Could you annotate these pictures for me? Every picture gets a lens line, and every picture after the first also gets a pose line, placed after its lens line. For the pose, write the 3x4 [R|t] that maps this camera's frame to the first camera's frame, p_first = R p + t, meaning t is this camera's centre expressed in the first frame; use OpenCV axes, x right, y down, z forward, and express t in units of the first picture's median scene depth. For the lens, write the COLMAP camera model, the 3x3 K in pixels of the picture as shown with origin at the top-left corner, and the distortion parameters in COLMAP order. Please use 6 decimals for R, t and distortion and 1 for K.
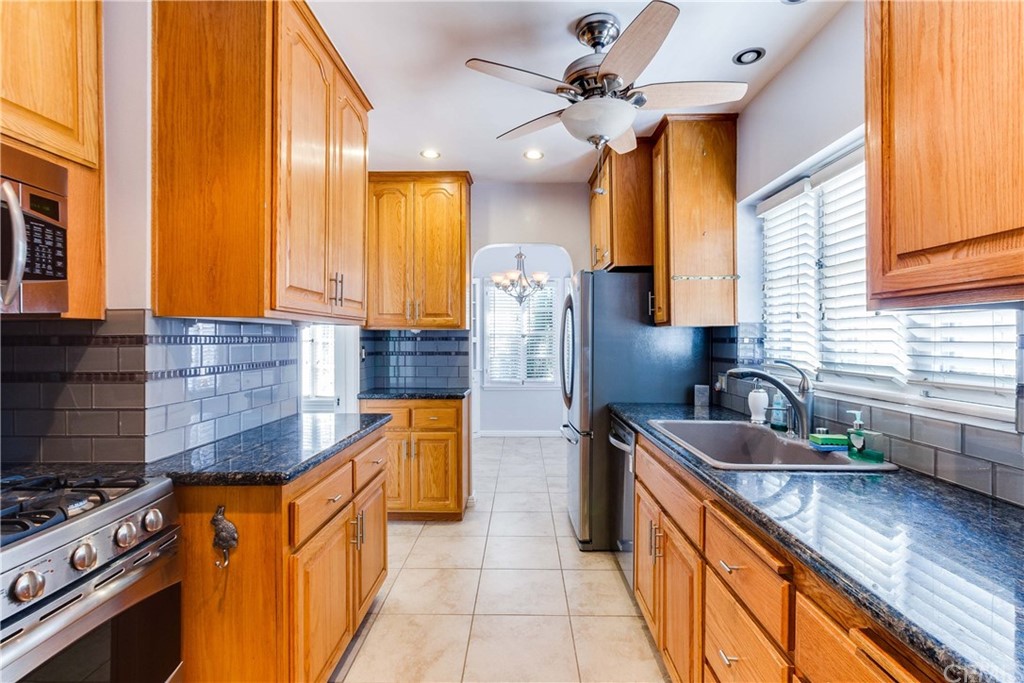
lens RADIAL K [[523.6, 0, 510.6], [0, 523.6, 327.8], [0, 0, 1]] dist [-0.001025, -0.000149]
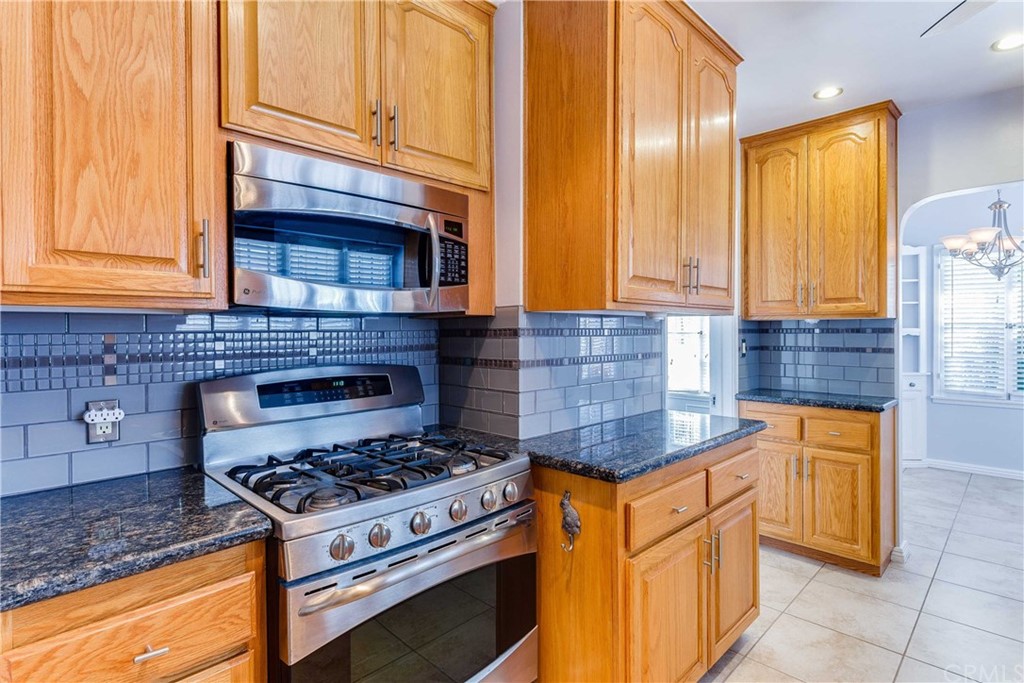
lens RADIAL K [[523.6, 0, 510.6], [0, 523.6, 327.8], [0, 0, 1]] dist [-0.001025, -0.000149]
pose [[0.700091, -0.006534, -0.714023, 0.103435], [0.017197, 0.999822, 0.007712, 0.003651], [0.713846, -0.017679, 0.700079, 0.172858]]
